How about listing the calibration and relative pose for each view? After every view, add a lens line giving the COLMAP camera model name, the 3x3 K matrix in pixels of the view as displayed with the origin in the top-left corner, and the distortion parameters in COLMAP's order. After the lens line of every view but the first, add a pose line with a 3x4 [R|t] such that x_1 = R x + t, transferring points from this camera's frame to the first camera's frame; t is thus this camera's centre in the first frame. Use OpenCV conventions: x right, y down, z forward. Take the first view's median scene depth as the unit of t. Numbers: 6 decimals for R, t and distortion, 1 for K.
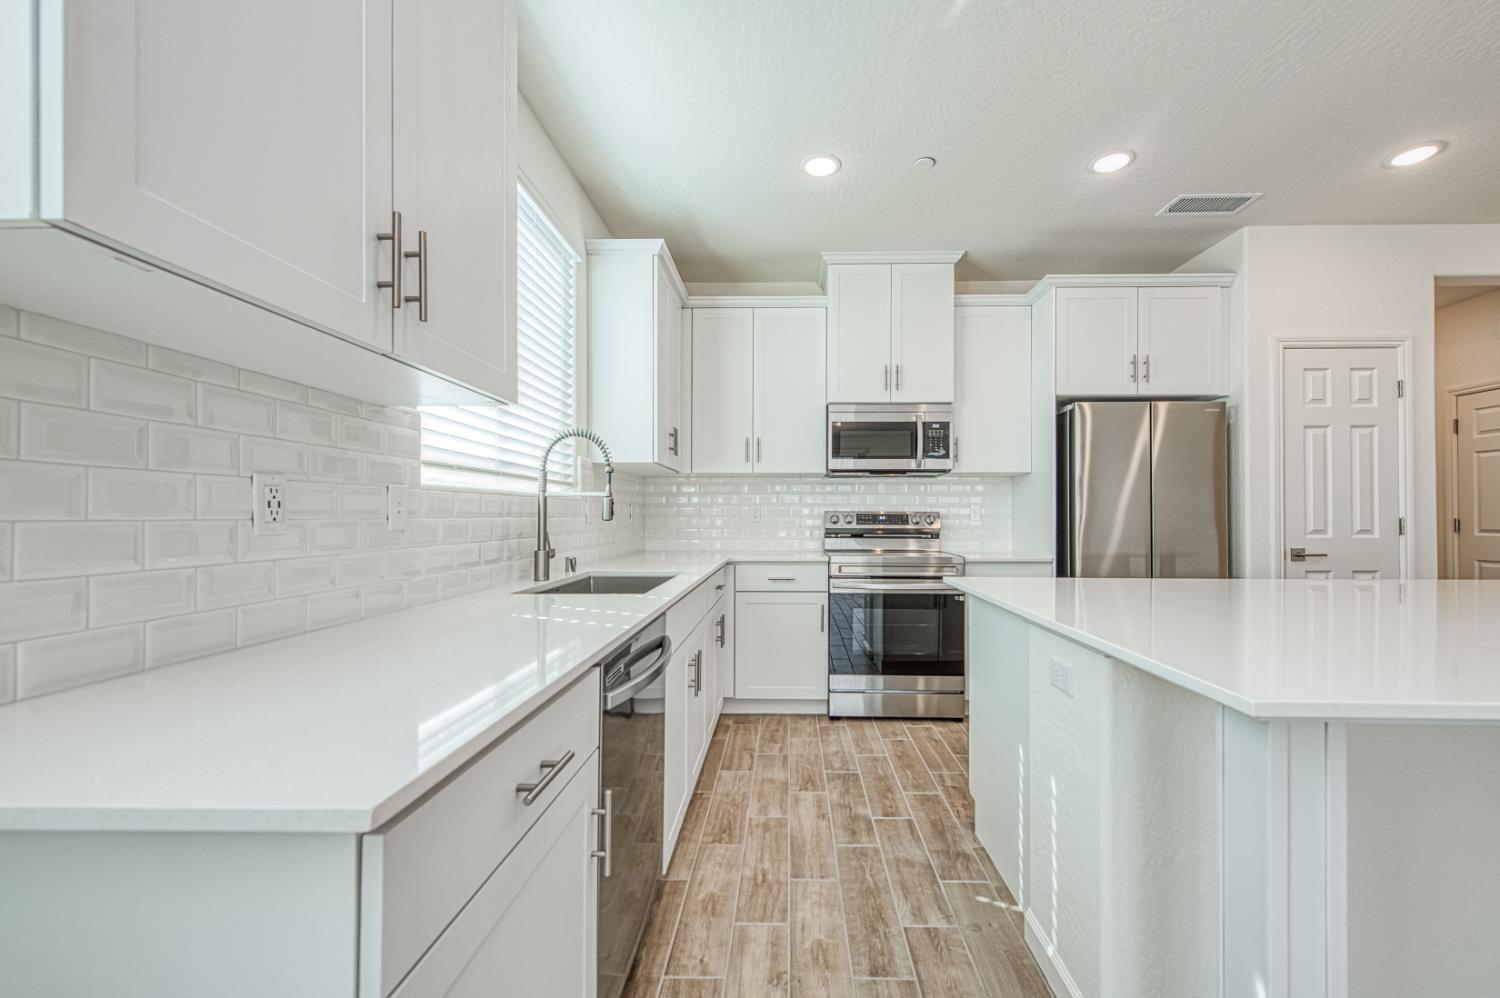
lens RADIAL K [[611.3, 0, 758.9], [0, 611.3, 510.0], [0, 0, 1]] dist [-0.001179, -0.000098]
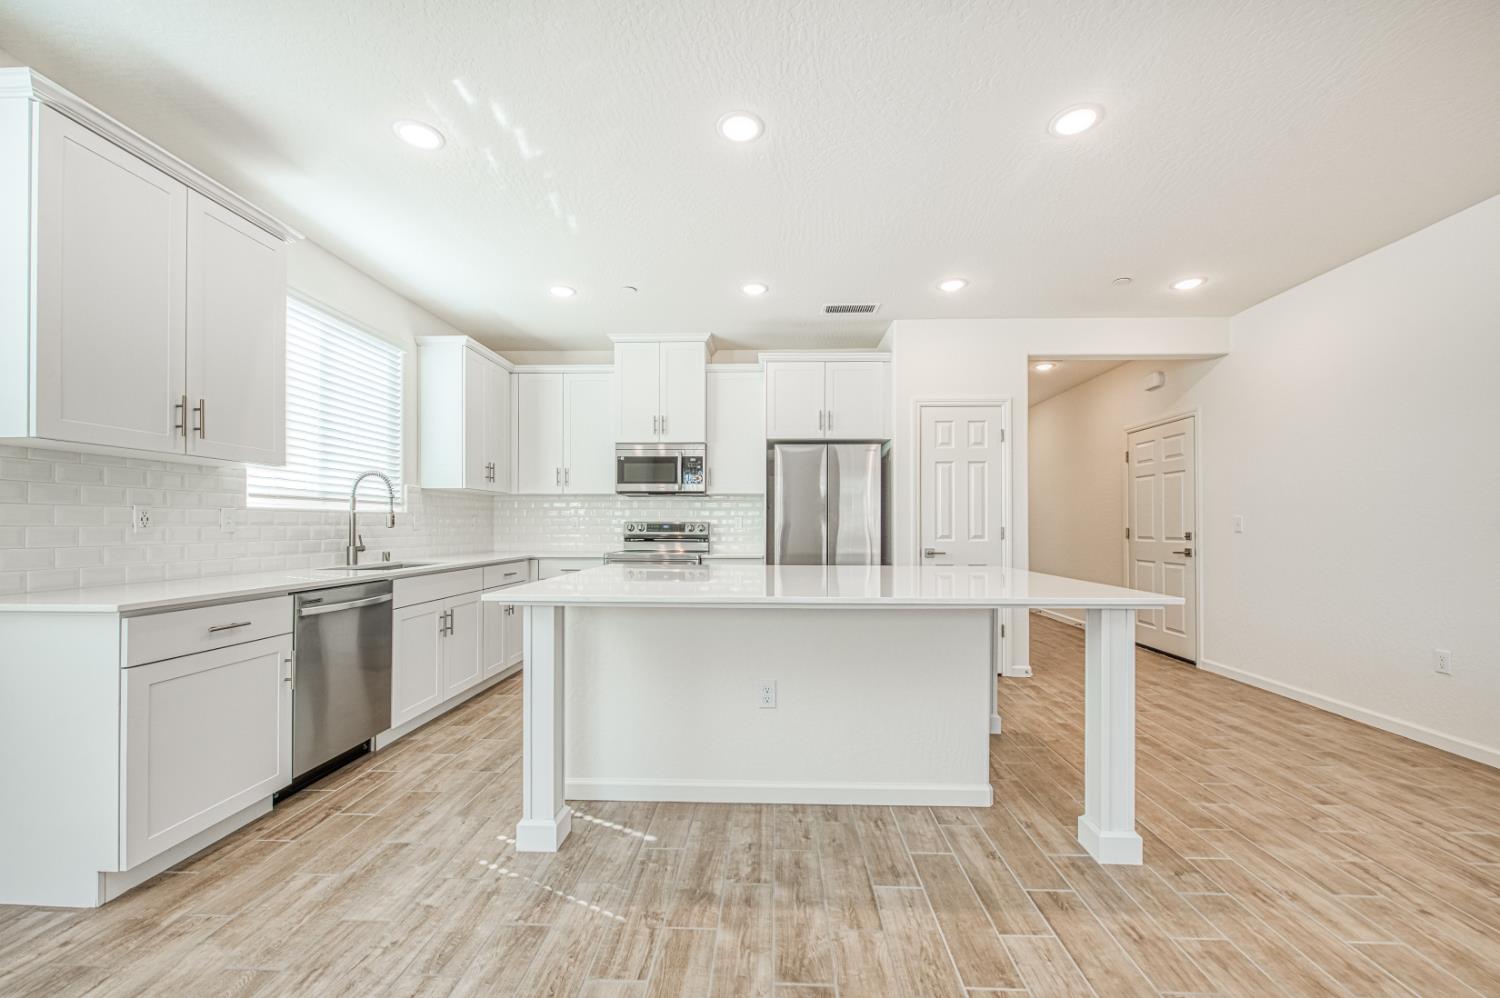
lens RADIAL K [[593.5, 0, 745.5], [0, 593.5, 522.2], [0, 0, 1]] dist [-0.002709, -0.000742]
pose [[0.999971, 0.001613, -0.007505, 0.444432], [-0.001584, 0.999991, 0.003950, -0.002842], [0.007512, -0.003938, 0.999964, -0.354191]]
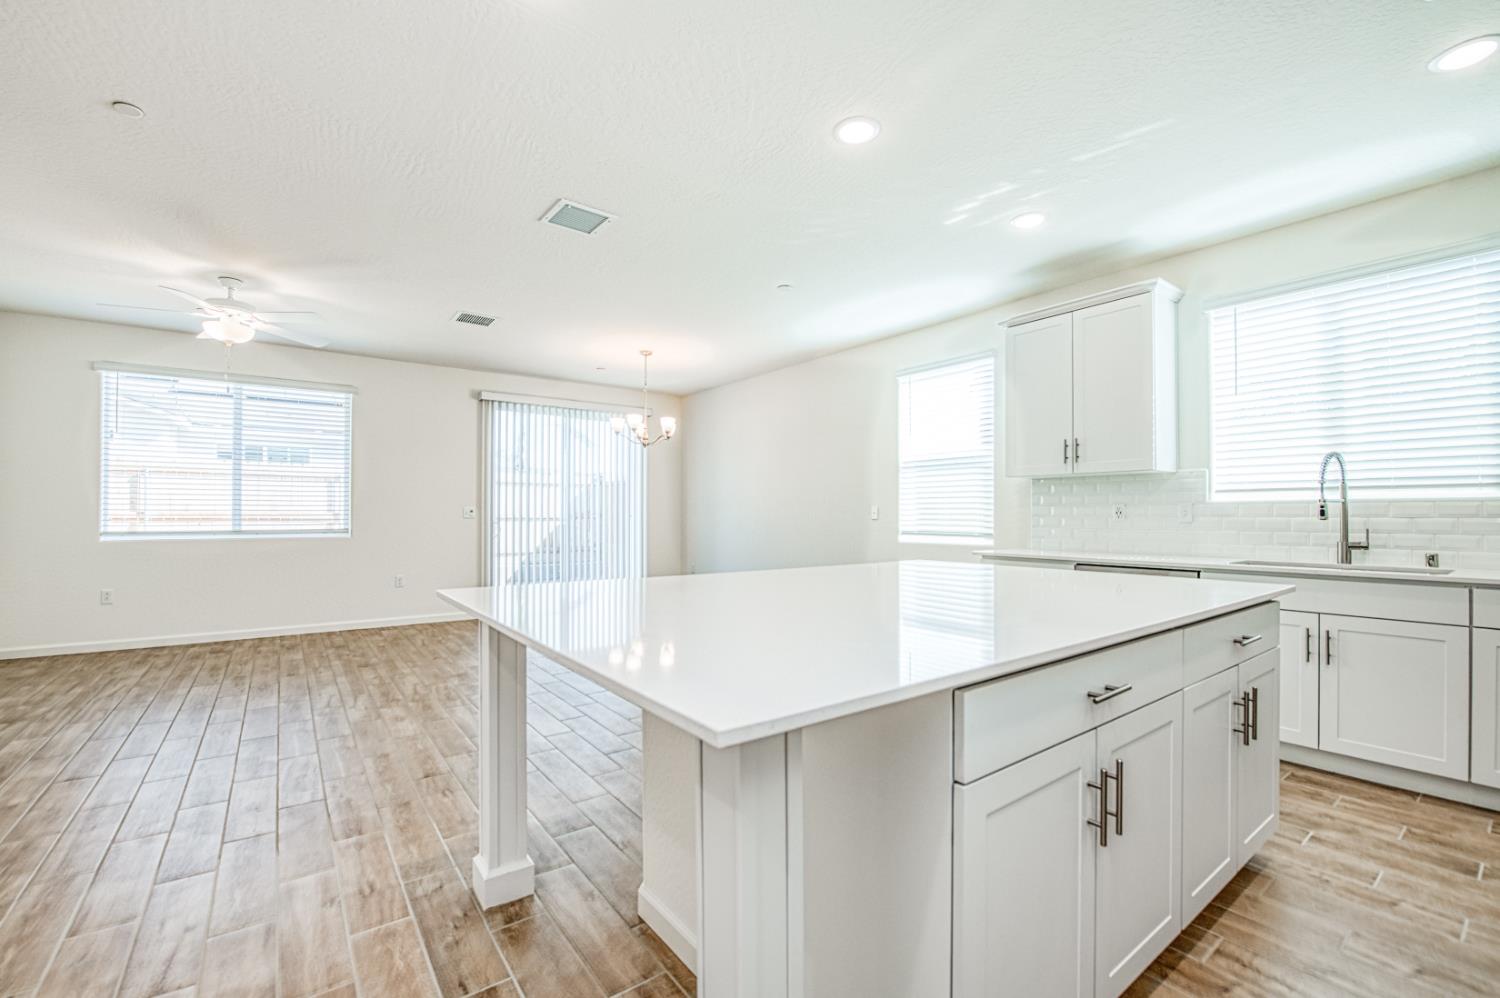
lens RADIAL K [[634.4, 0, 738.1], [0, 634.4, 512.2], [0, 0, 1]] dist [-0.014673, -0.000092]
pose [[-0.783890, -0.007556, -0.620854, 0.987493], [0.002850, 0.999872, -0.015767, 0.012834], [0.620893, -0.014129, -0.783768, 0.802400]]
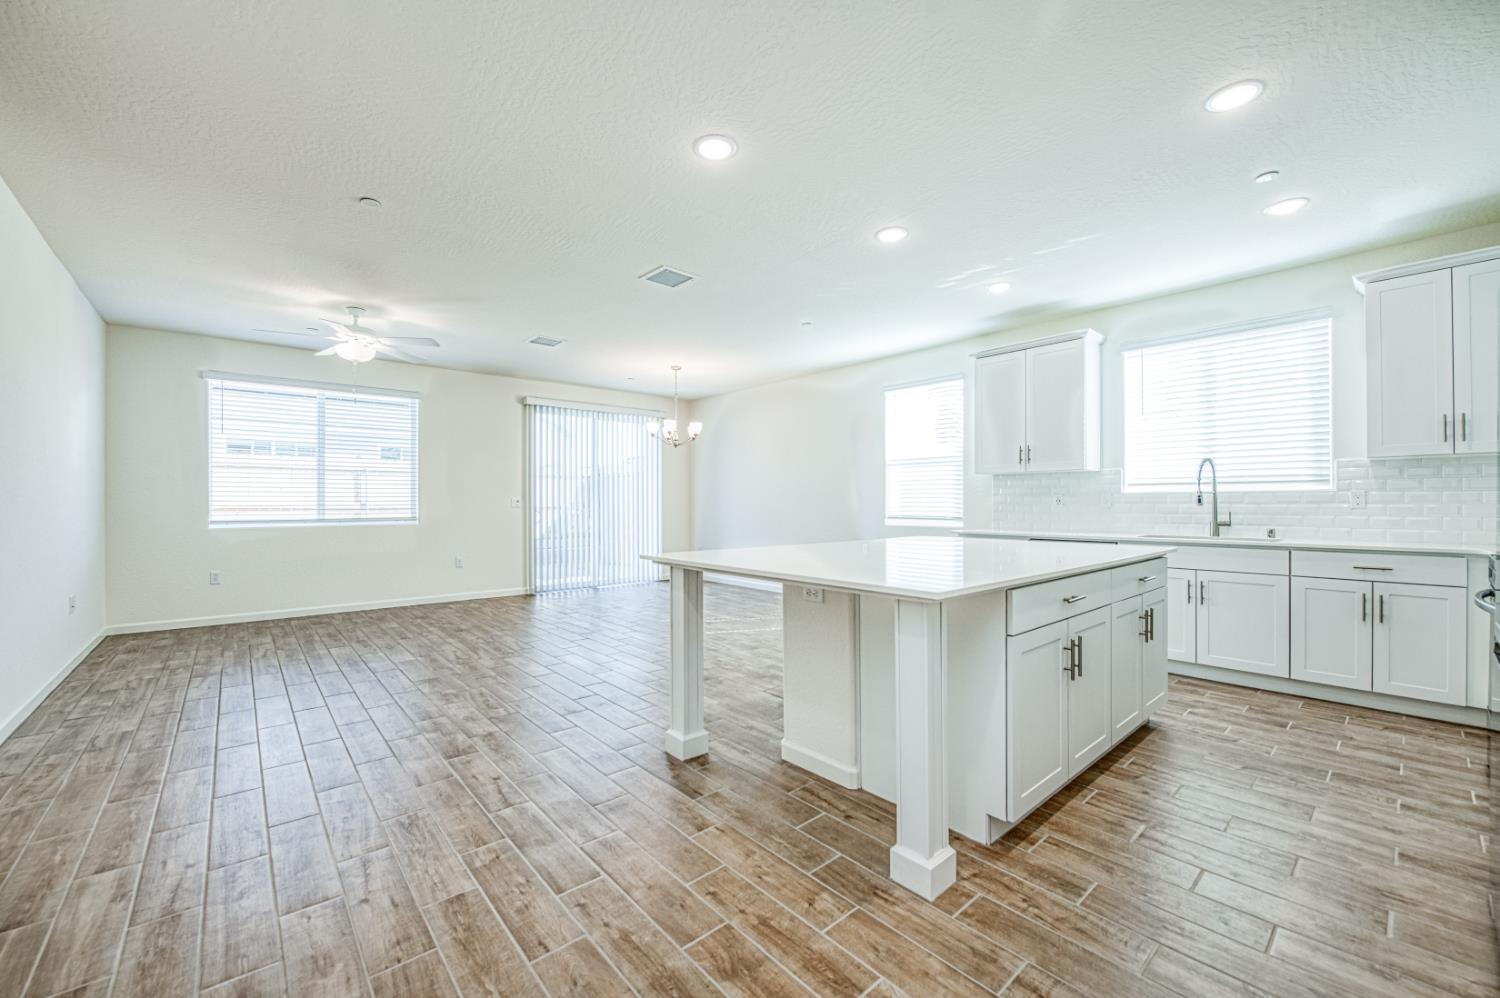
lens RADIAL K [[597.9, 0, 750.9], [0, 597.9, 505.4], [0, 0, 1]] dist [-0.000553, 0.000003]
pose [[-0.725864, 0.000629, -0.687838, 1.287429], [0.007589, 0.999946, -0.007095, 0.013331], [0.687797, -0.010370, -0.725829, 0.876253]]
